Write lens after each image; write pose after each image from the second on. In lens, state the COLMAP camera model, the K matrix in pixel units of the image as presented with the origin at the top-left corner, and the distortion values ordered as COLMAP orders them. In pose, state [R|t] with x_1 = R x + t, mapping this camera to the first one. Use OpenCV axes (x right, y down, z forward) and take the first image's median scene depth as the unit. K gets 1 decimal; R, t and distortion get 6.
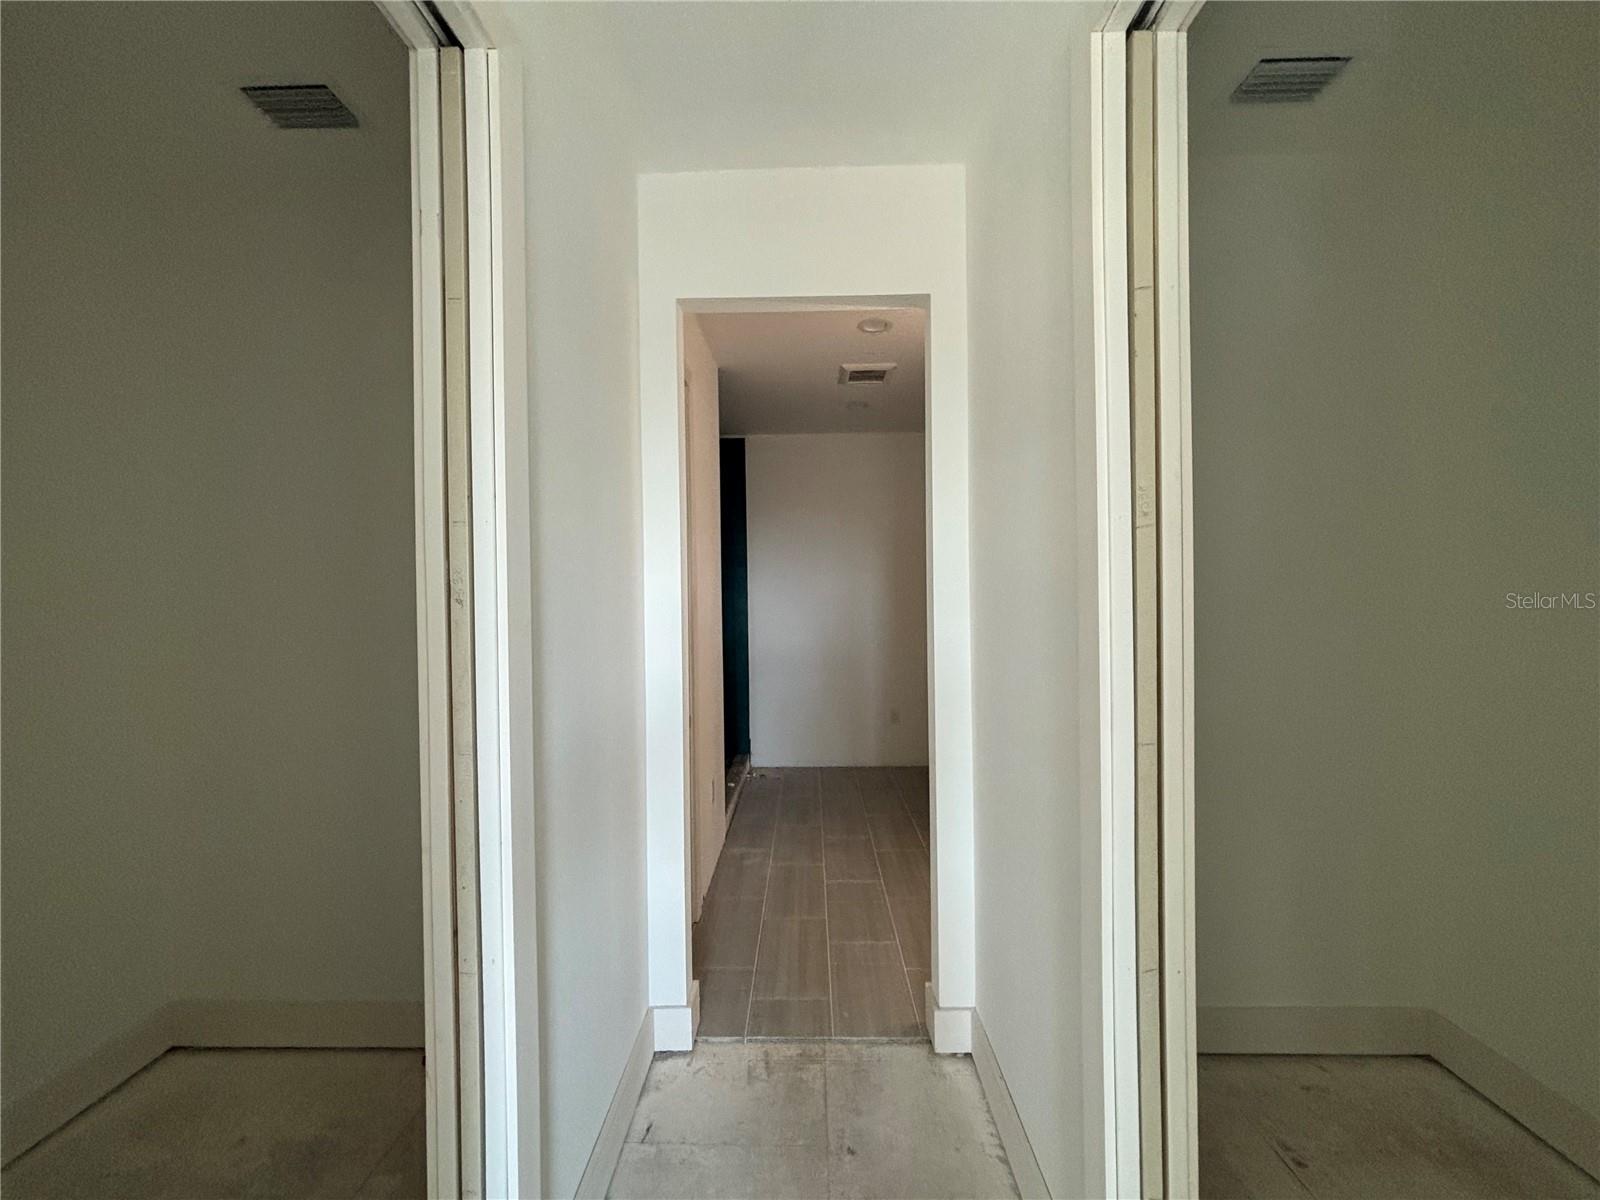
lens RADIAL K [[651.8, 0, 800.0], [0, 651.8, 600.0], [0, 0, 1]] dist [0.001217, -0.000017]
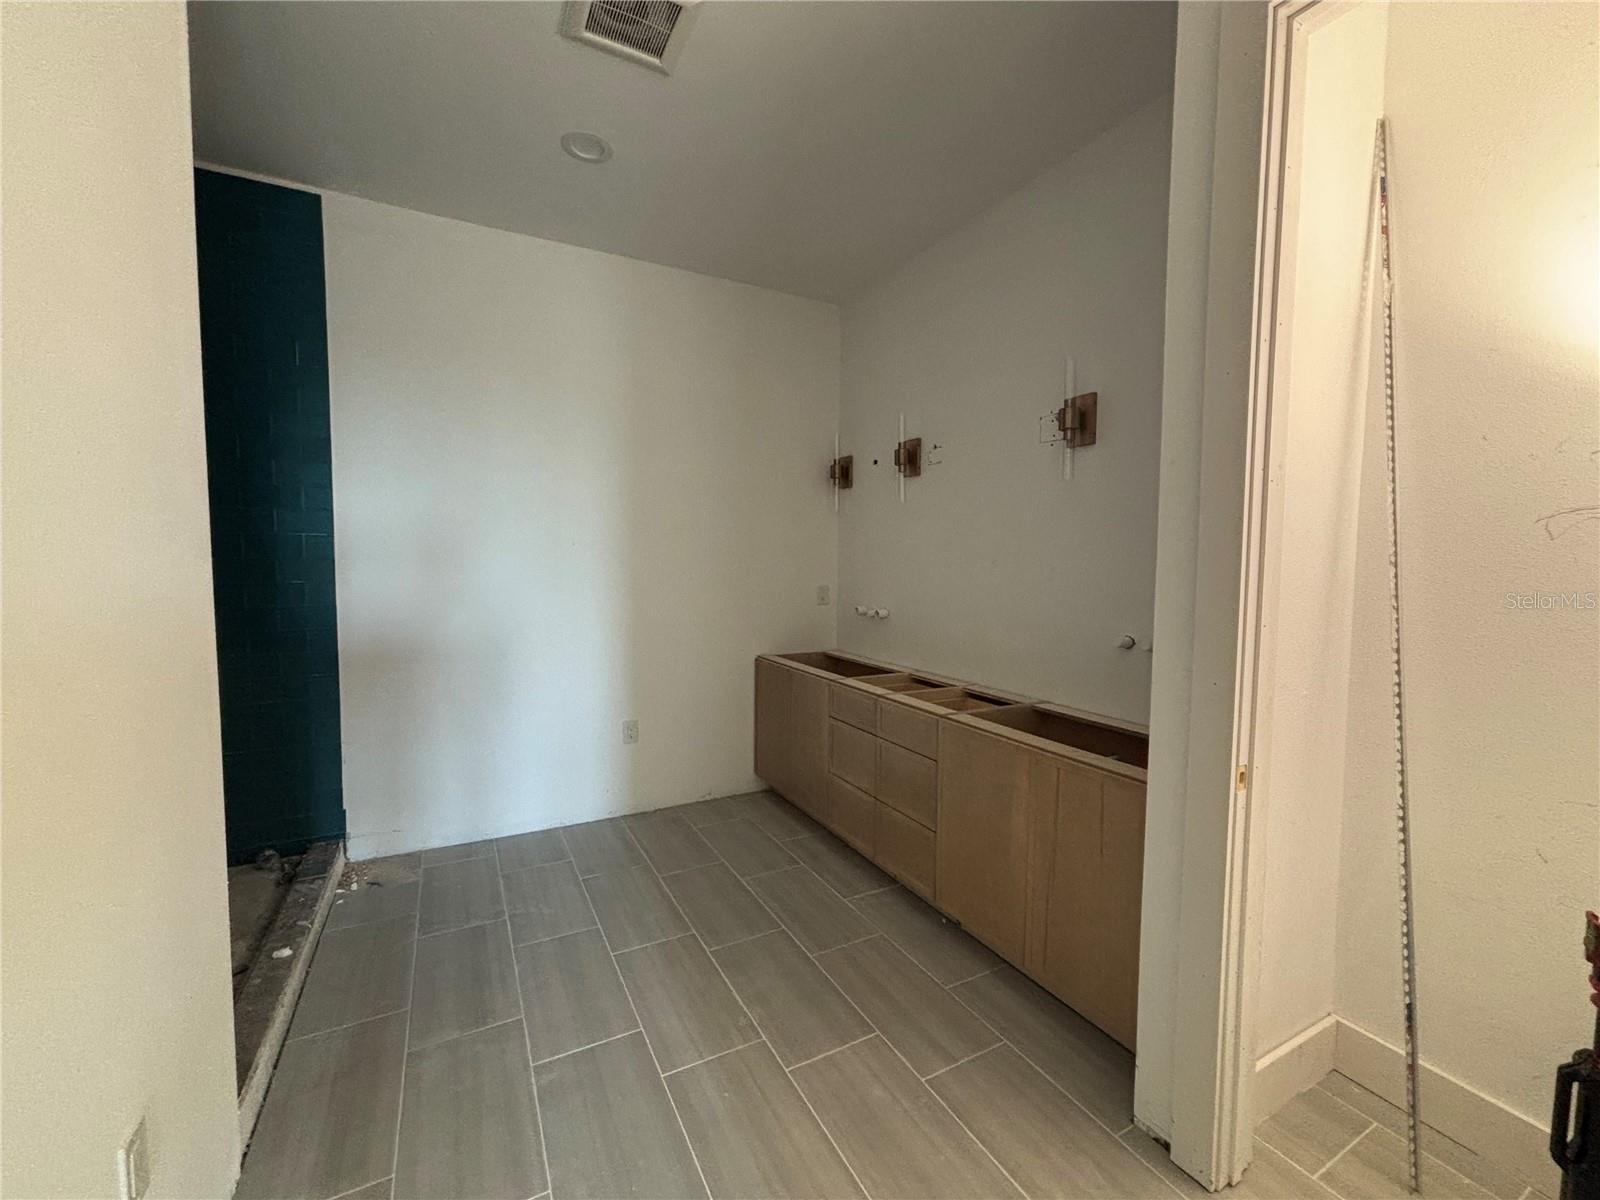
lens RADIAL K [[651.8, 0, 800.0], [0, 651.8, 600.0], [0, 0, 1]] dist [0.001217, -0.000017]
pose [[0.875139, -0.015393, 0.483627, -0.013037], [-0.012774, 0.998411, 0.054893, 0.027069], [-0.483704, -0.054217, 0.873551, 0.541098]]
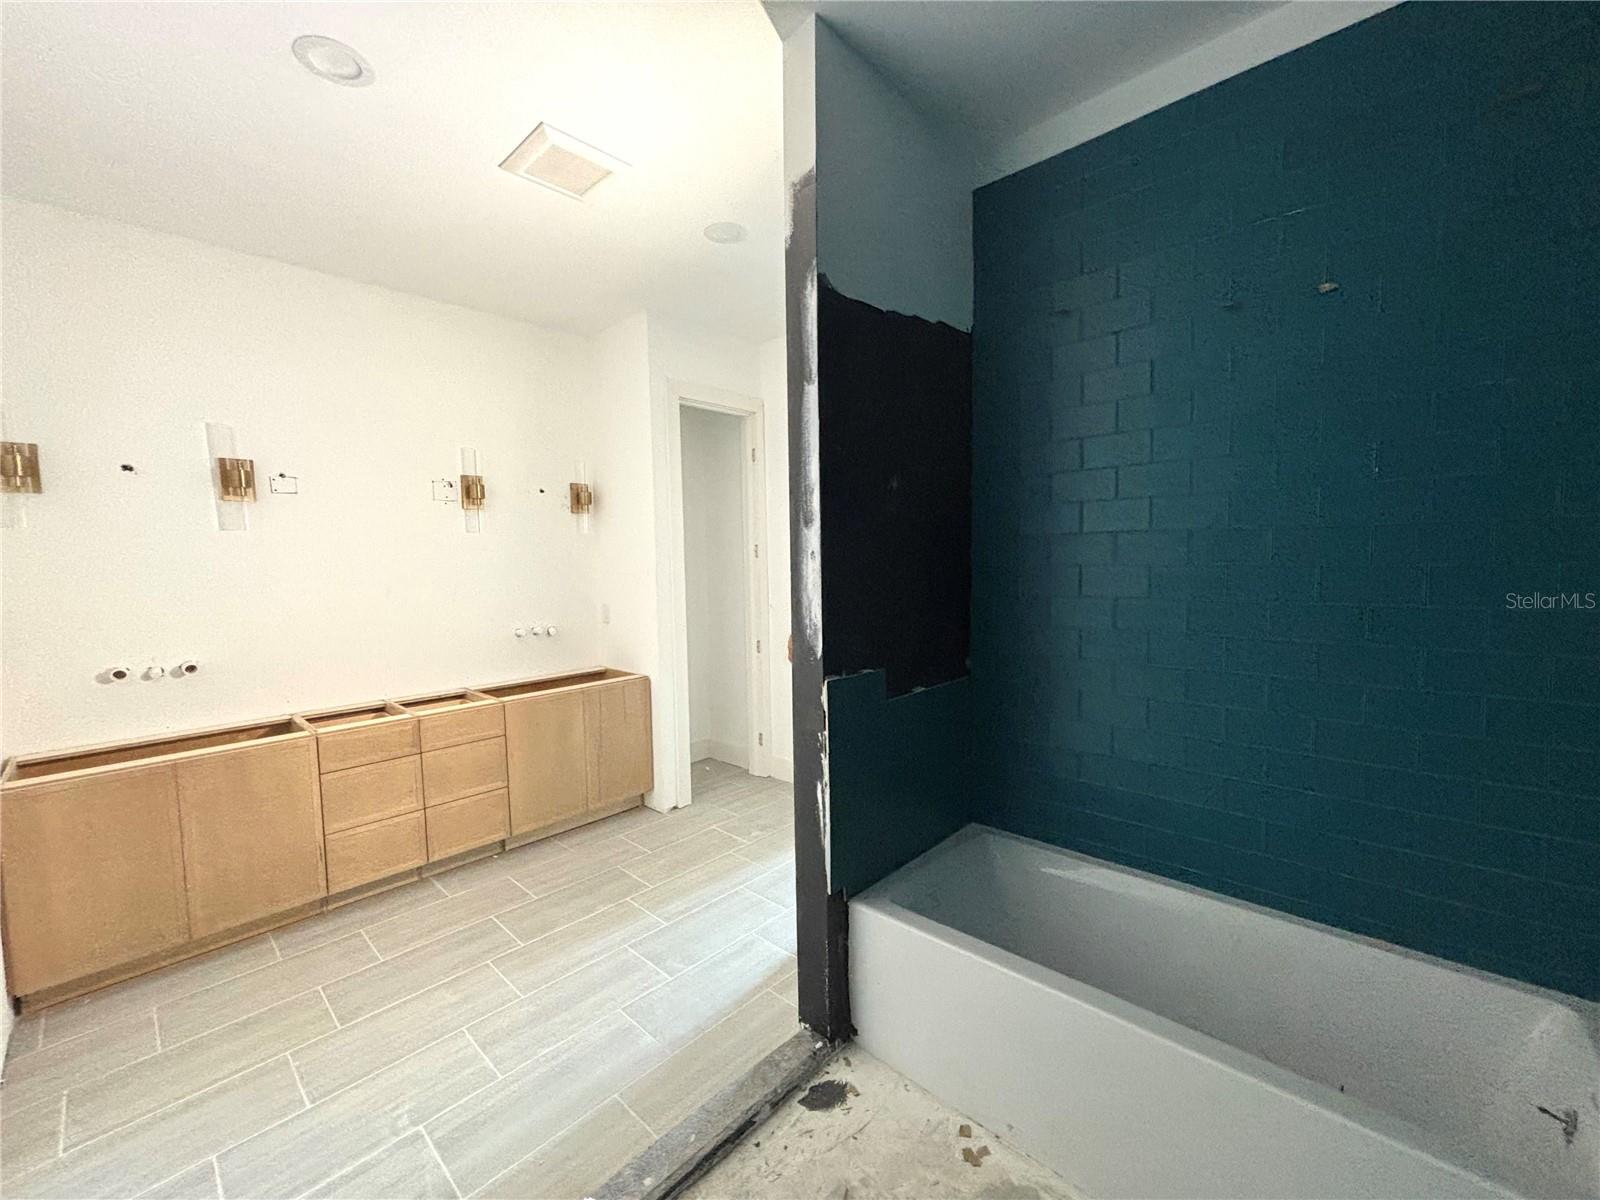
lens RADIAL K [[651.8, 0, 800.0], [0, 651.8, 600.0], [0, 0, 1]] dist [0.001217, -0.000017]
pose [[-0.743894, -0.019211, 0.668022, -0.421540], [0.028230, 0.997791, 0.060131, -0.002242], [-0.667701, 0.063590, -0.741708, 1.309066]]
